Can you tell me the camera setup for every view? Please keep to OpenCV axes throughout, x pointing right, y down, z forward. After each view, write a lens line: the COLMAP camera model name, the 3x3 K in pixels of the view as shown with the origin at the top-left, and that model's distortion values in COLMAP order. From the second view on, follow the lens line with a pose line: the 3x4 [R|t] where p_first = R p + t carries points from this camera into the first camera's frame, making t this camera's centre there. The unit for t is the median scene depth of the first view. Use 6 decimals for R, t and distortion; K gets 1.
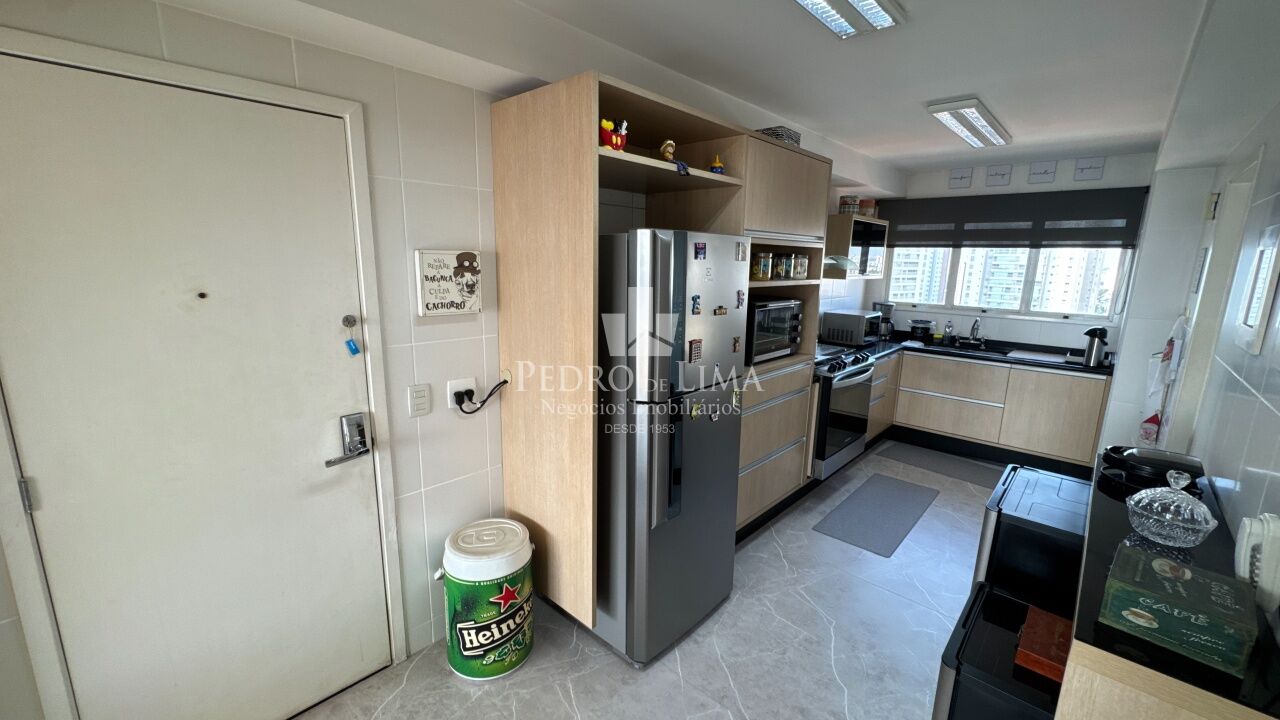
lens RADIAL K [[511.4, 0, 644.0], [0, 511.4, 358.2], [0, 0, 1]] dist [-0.002735, -0.000258]
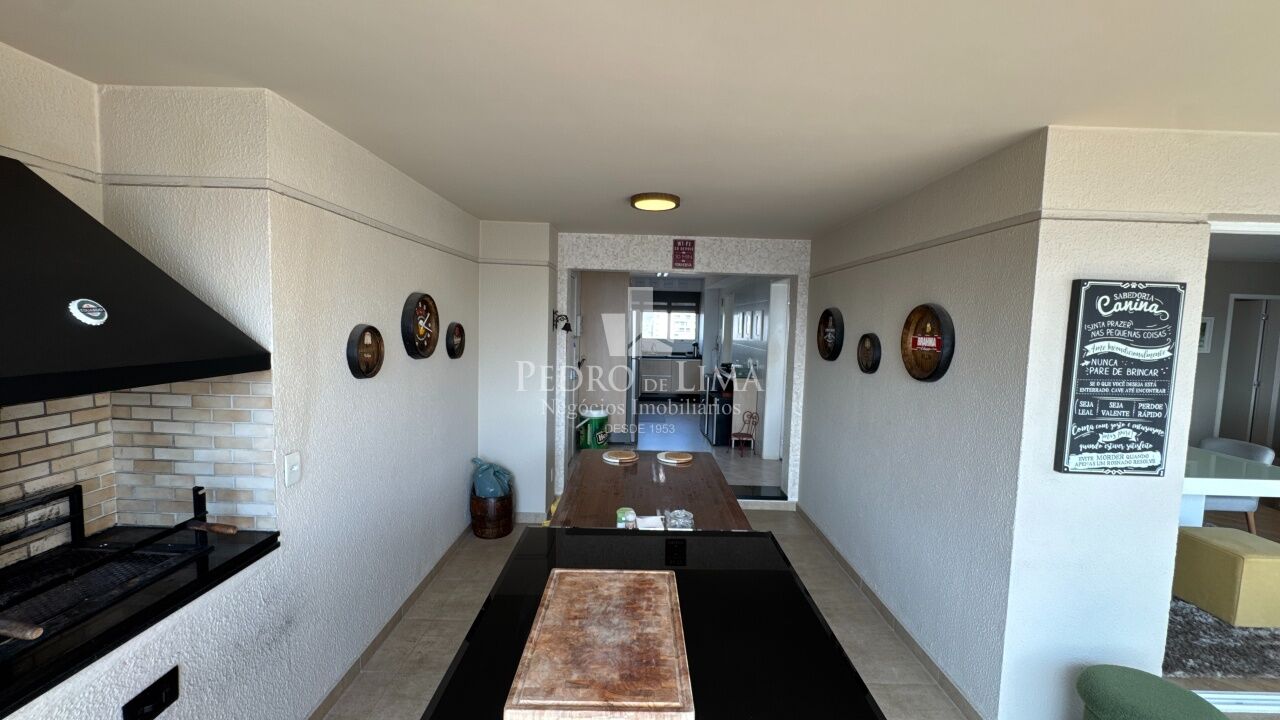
lens RADIAL K [[511.4, 0, 640.2], [0, 511.4, 360.2], [0, 0, 1]] dist [-0.002735, -0.000258]
pose [[0.734302, -0.052268, 0.676808, -1.186443], [0.119427, 0.991427, -0.053007, 0.142581], [-0.668235, 0.119753, 0.734249, -0.801440]]
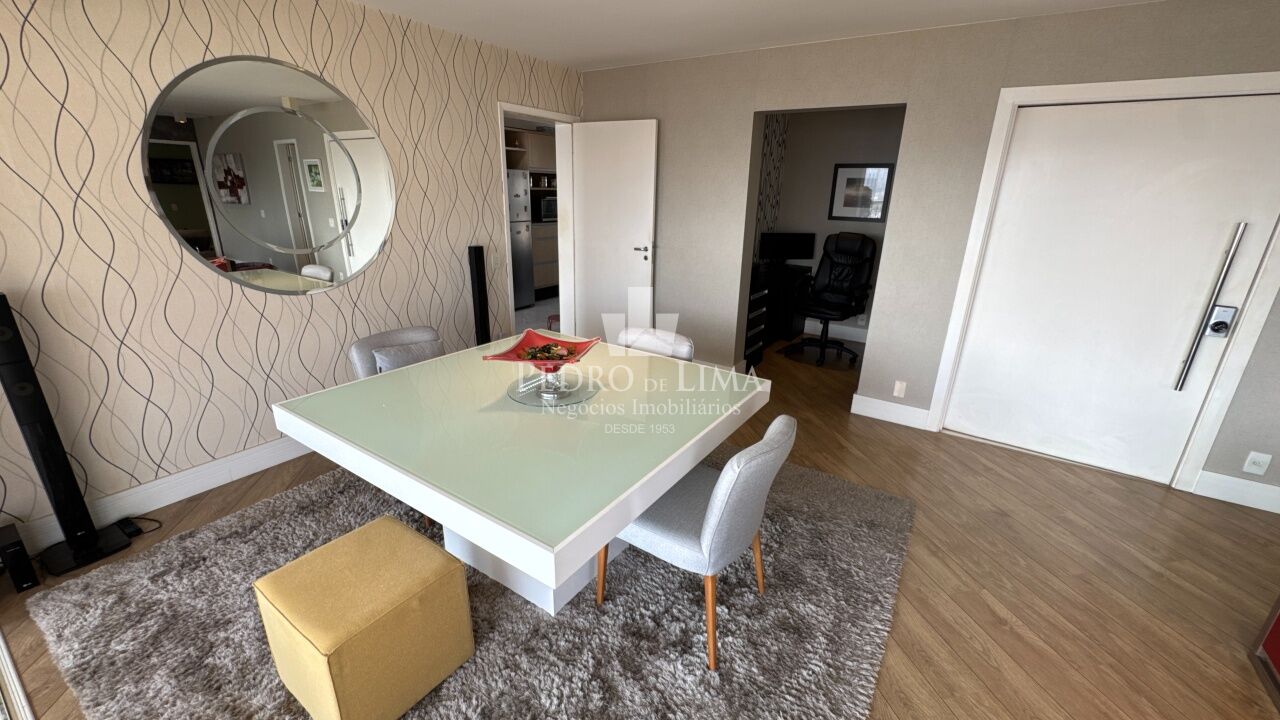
lens RADIAL K [[511.4, 0, 642.9], [0, 511.4, 359.0], [0, 0, 1]] dist [-0.002735, -0.000258]
pose [[0.985852, -0.046488, 0.161045, 0.196613], [0.024559, 0.990463, 0.135572, 0.266136], [-0.165811, -0.129699, 0.977591, -1.241818]]
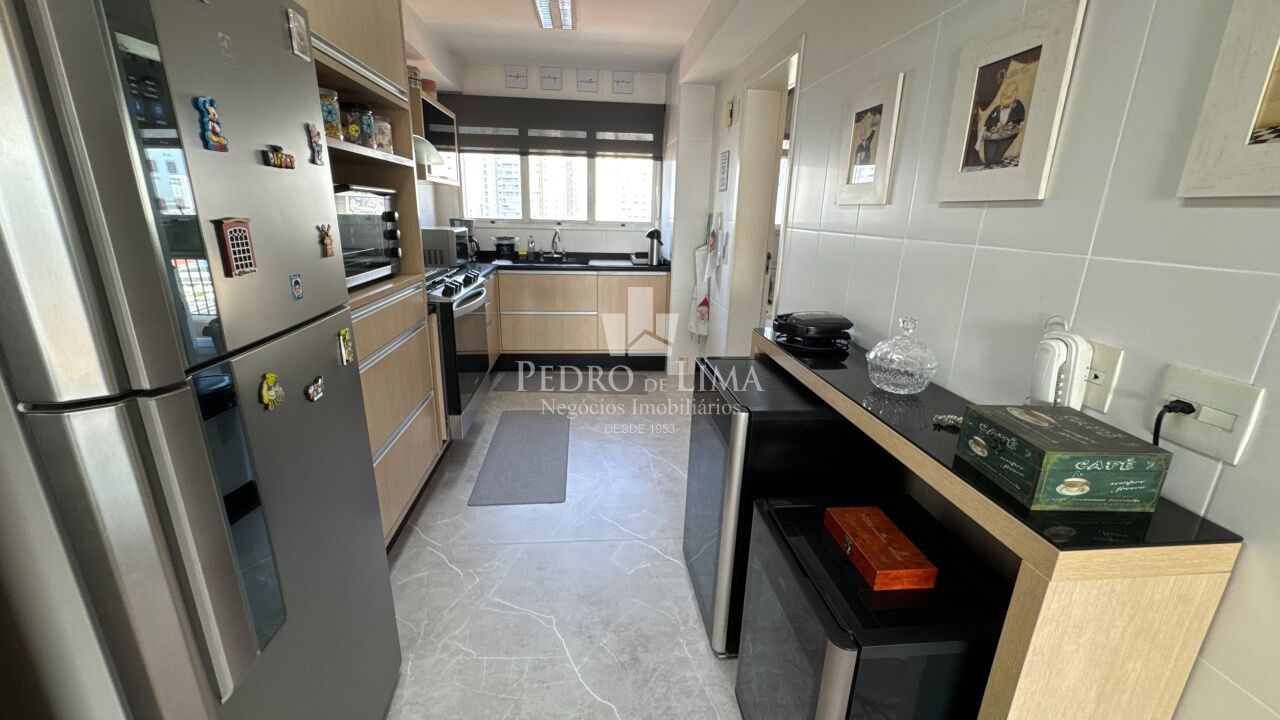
lens RADIAL K [[511.4, 0, 637.3], [0, 511.4, 358.6], [0, 0, 1]] dist [-0.002735, -0.000258]
pose [[0.667896, -0.212519, 0.713267, 0.002364], [0.134510, 0.977051, 0.165161, 0.025943], [-0.731998, -0.014369, 0.681155, 0.257775]]
